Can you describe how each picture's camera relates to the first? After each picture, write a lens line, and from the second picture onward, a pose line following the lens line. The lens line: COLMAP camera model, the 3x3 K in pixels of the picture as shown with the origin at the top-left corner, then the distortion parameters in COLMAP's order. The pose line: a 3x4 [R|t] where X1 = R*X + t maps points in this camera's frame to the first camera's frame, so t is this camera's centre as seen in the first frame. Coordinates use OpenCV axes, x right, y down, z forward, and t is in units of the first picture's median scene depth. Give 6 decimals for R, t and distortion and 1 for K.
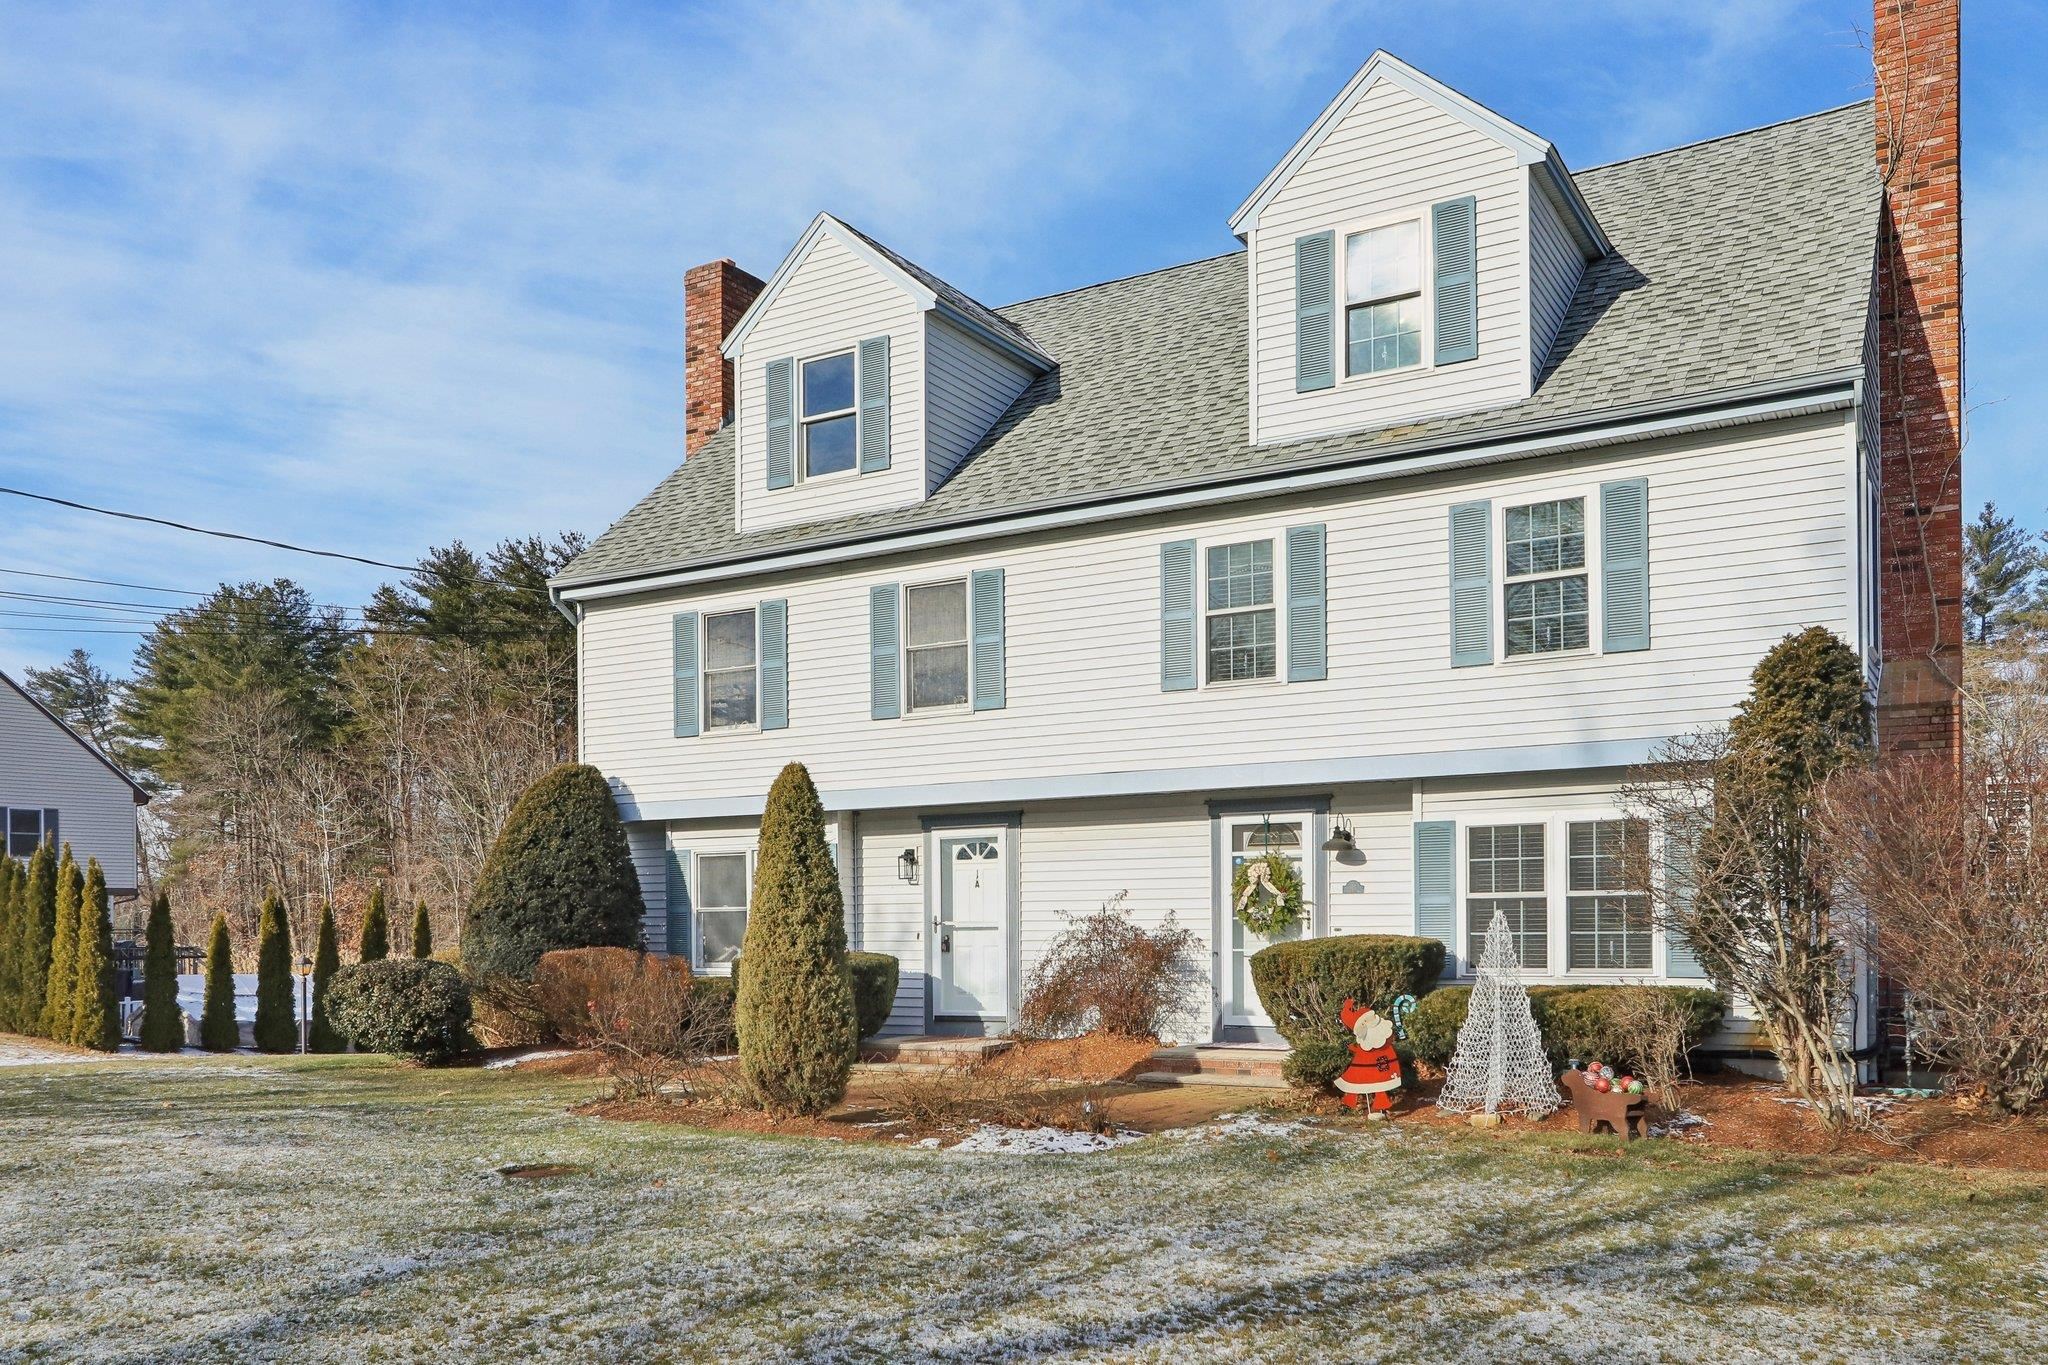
lens RADIAL K [[1661.5, 0, 1024.0], [0, 1661.5, 682.5], [0, 0, 1]] dist [-0.005215, -0.001570]
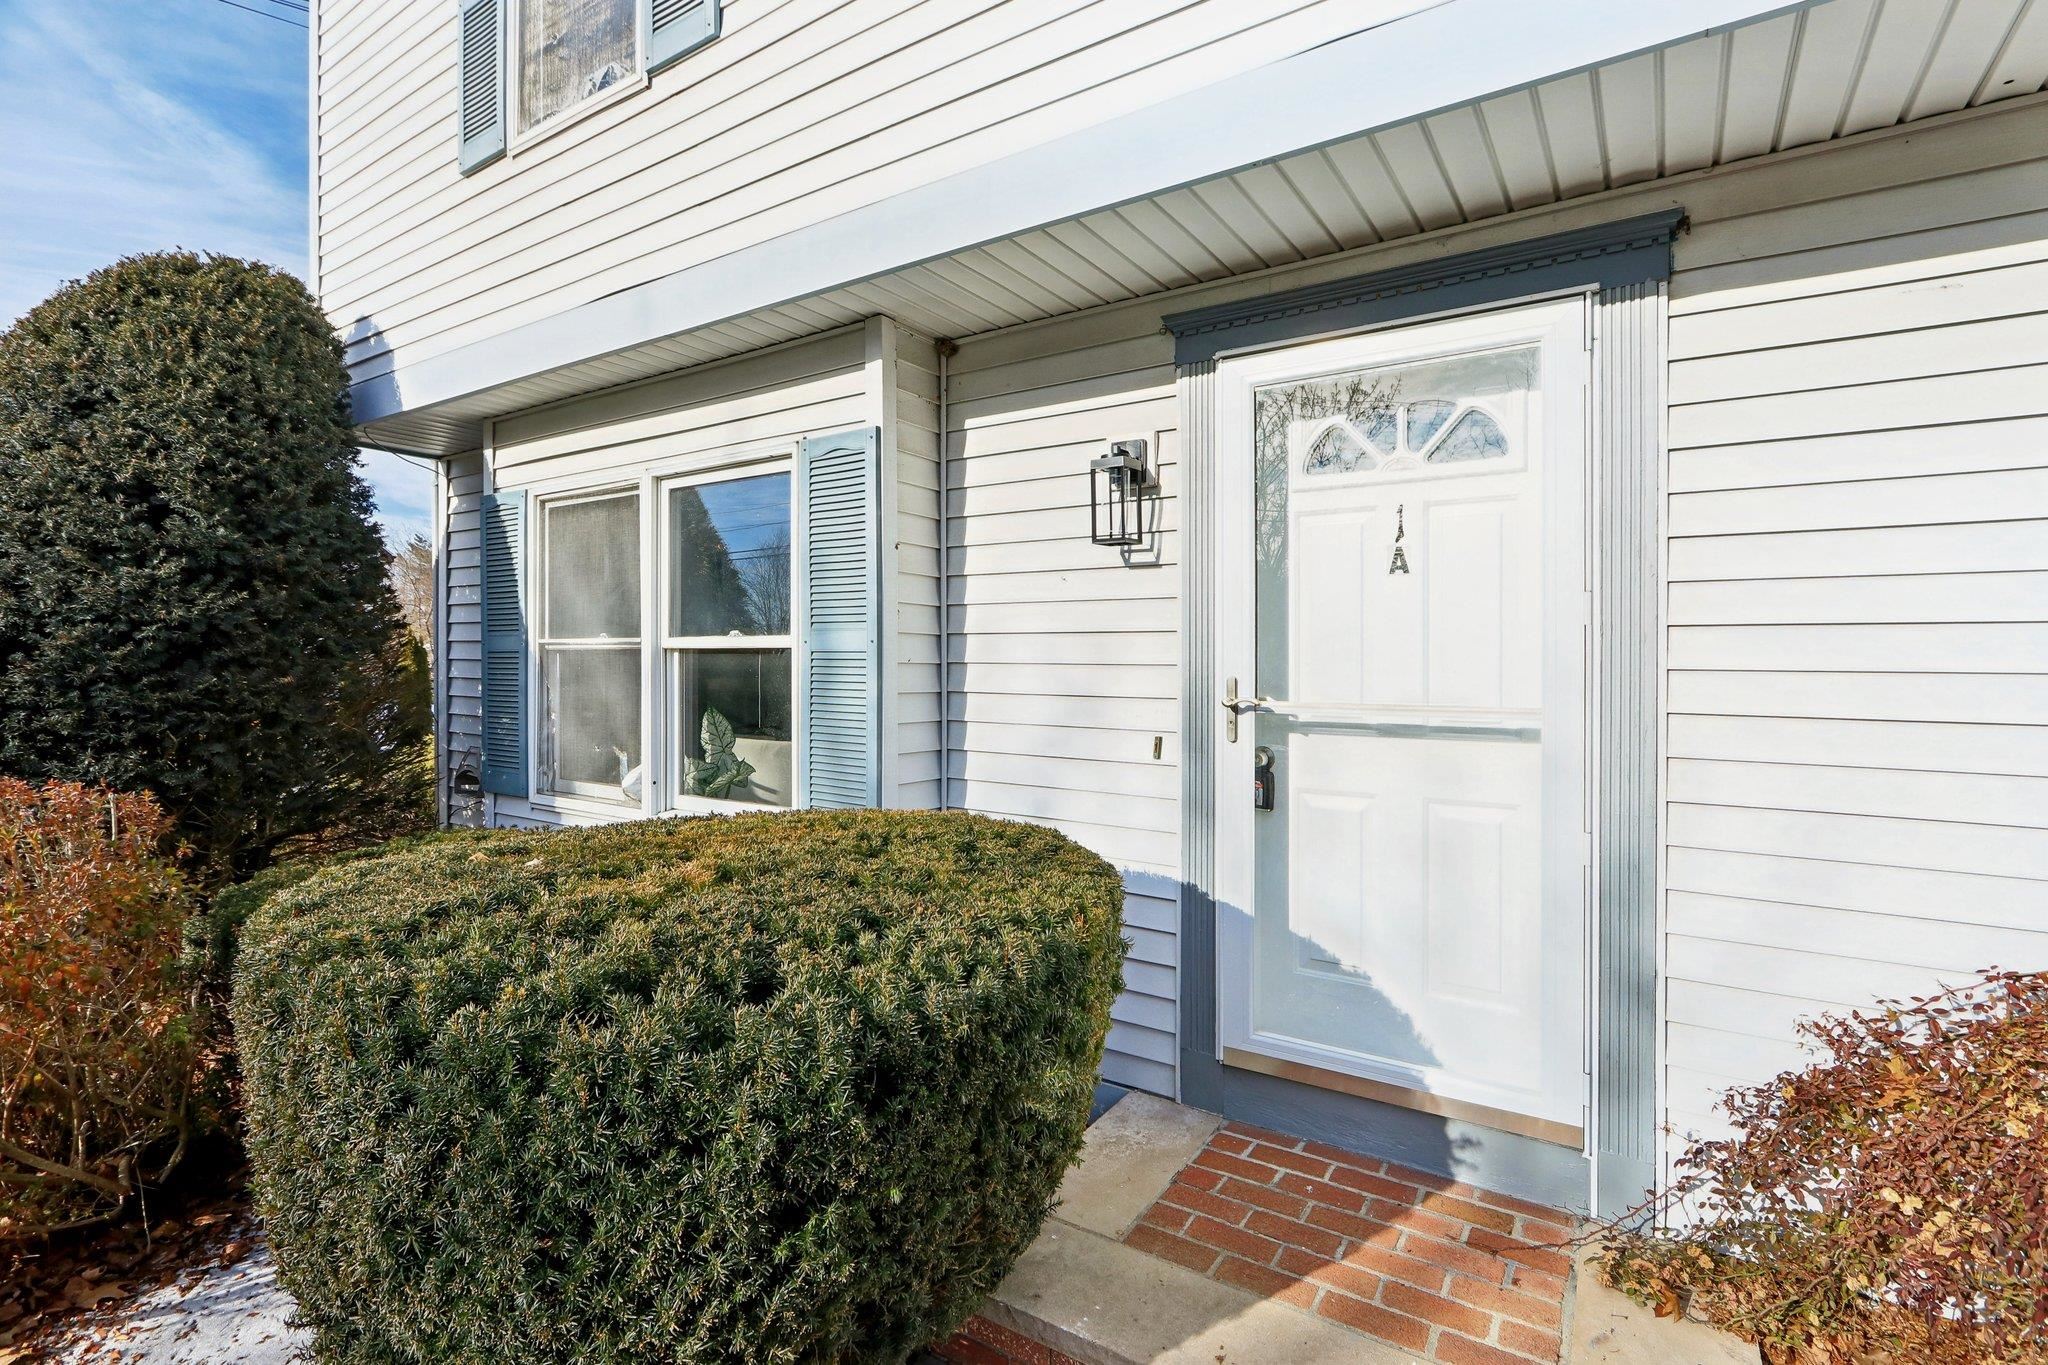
lens RADIAL K [[959.2, 0, 1024.0], [0, 959.2, 682.5], [0, 0, 1]] dist [-0.012114, -0.000381]
pose [[0.998401, 0.022812, -0.051713, -0.080621], [-0.014420, 0.987463, 0.157190, 0.120417], [0.054651, -0.156193, 0.986214, 0.867487]]
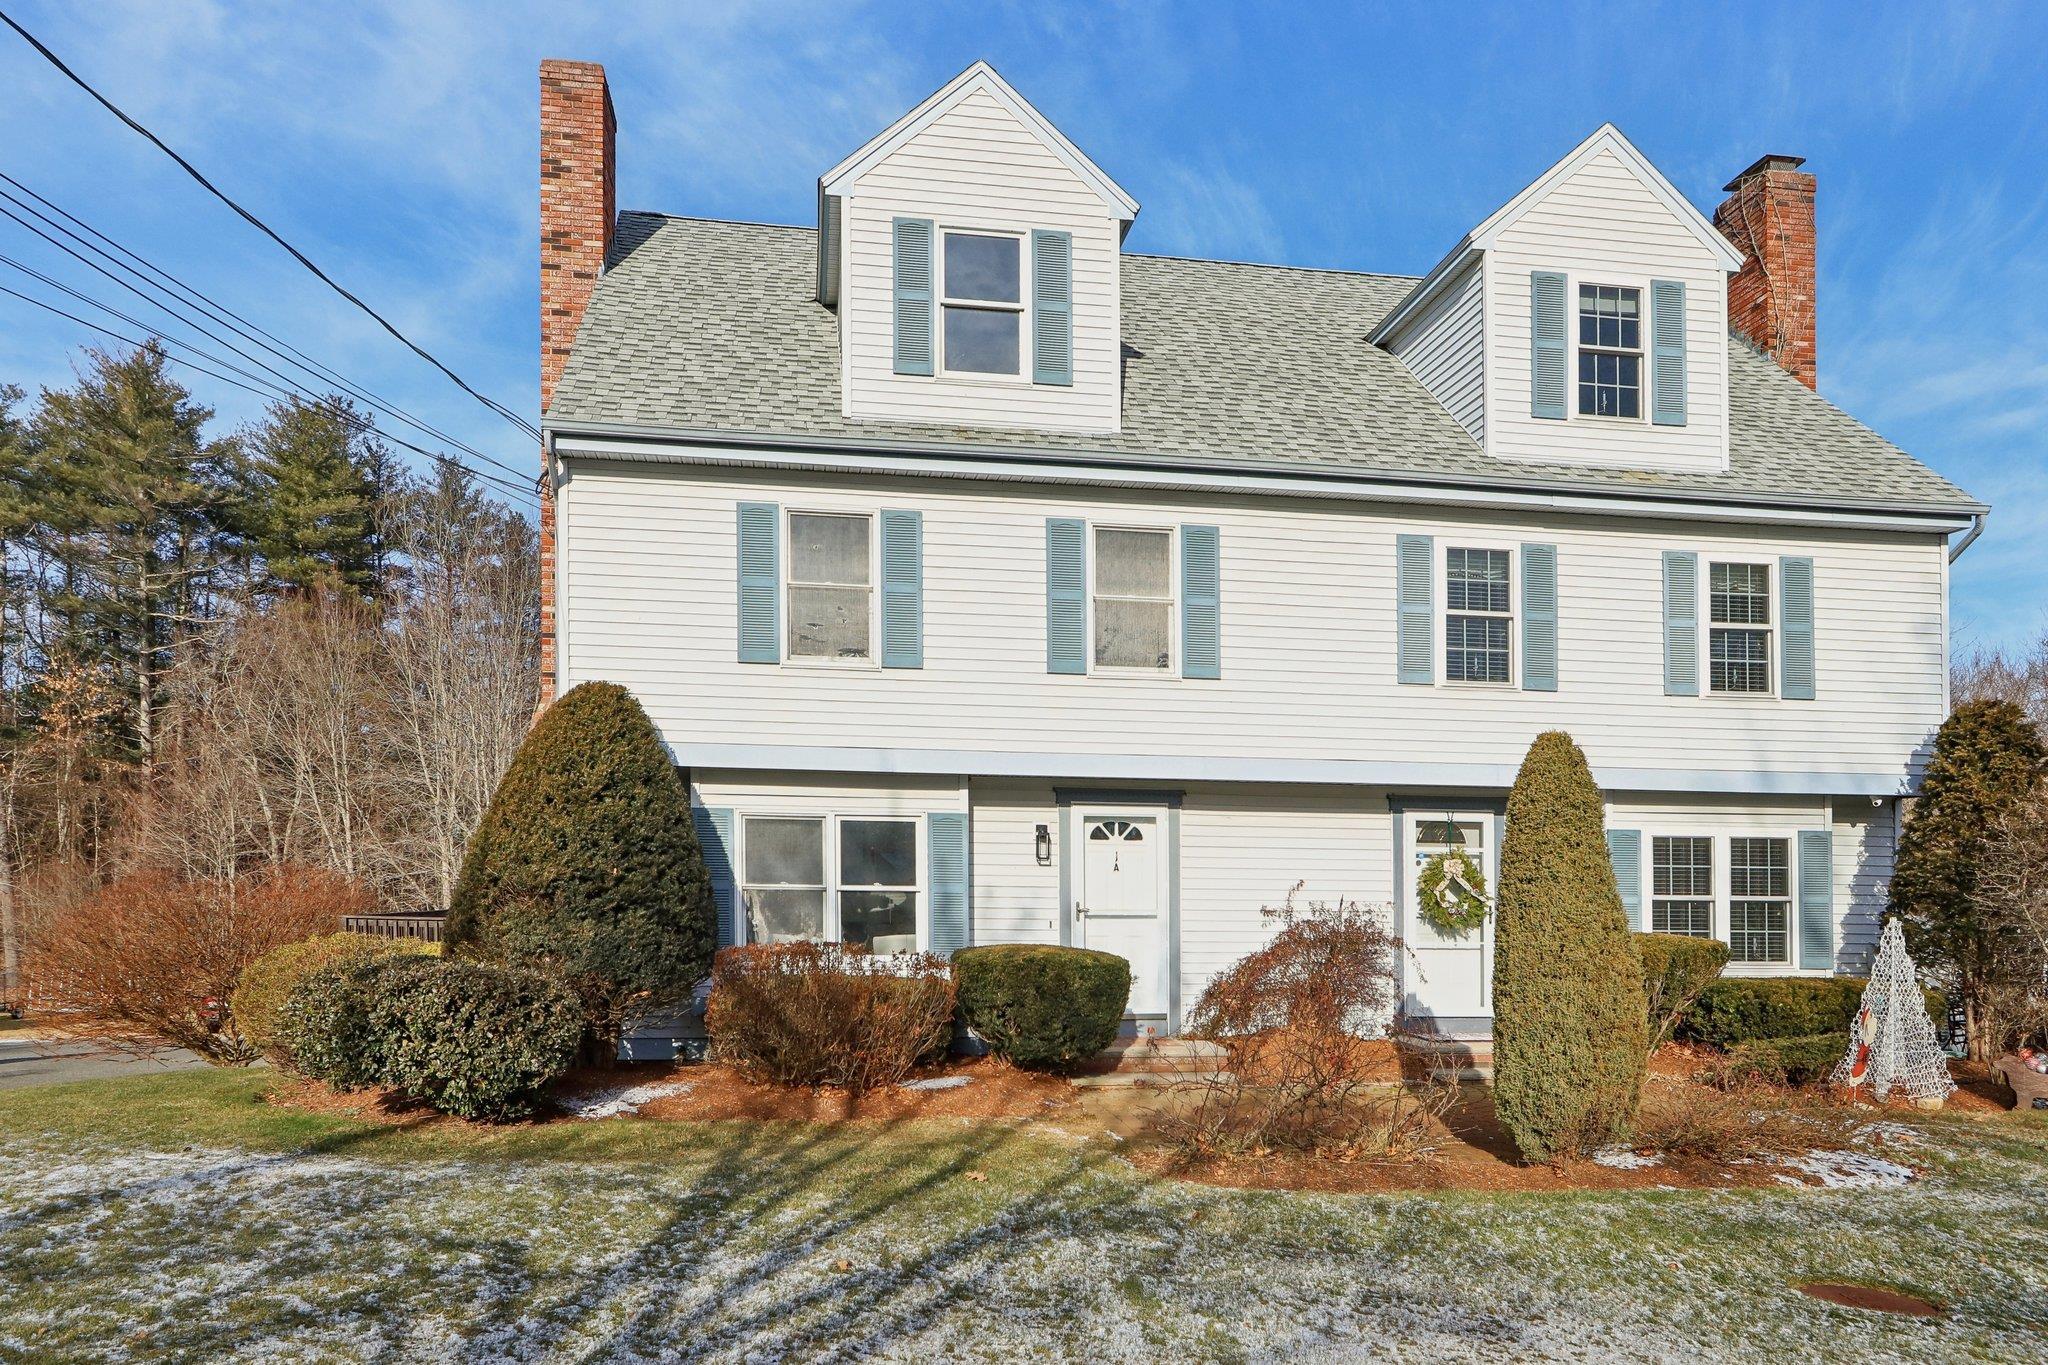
lens RADIAL K [[1599.2, 0, 1023.0], [0, 1599.2, 711.6], [0, 0, 1]] dist [-0.007560, -0.002007]
pose [[0.753958, 0.100038, 0.649261, -0.652692], [-0.112632, 0.993387, -0.022267, 0.063946], [-0.647195, -0.056339, 0.760240, 0.389066]]
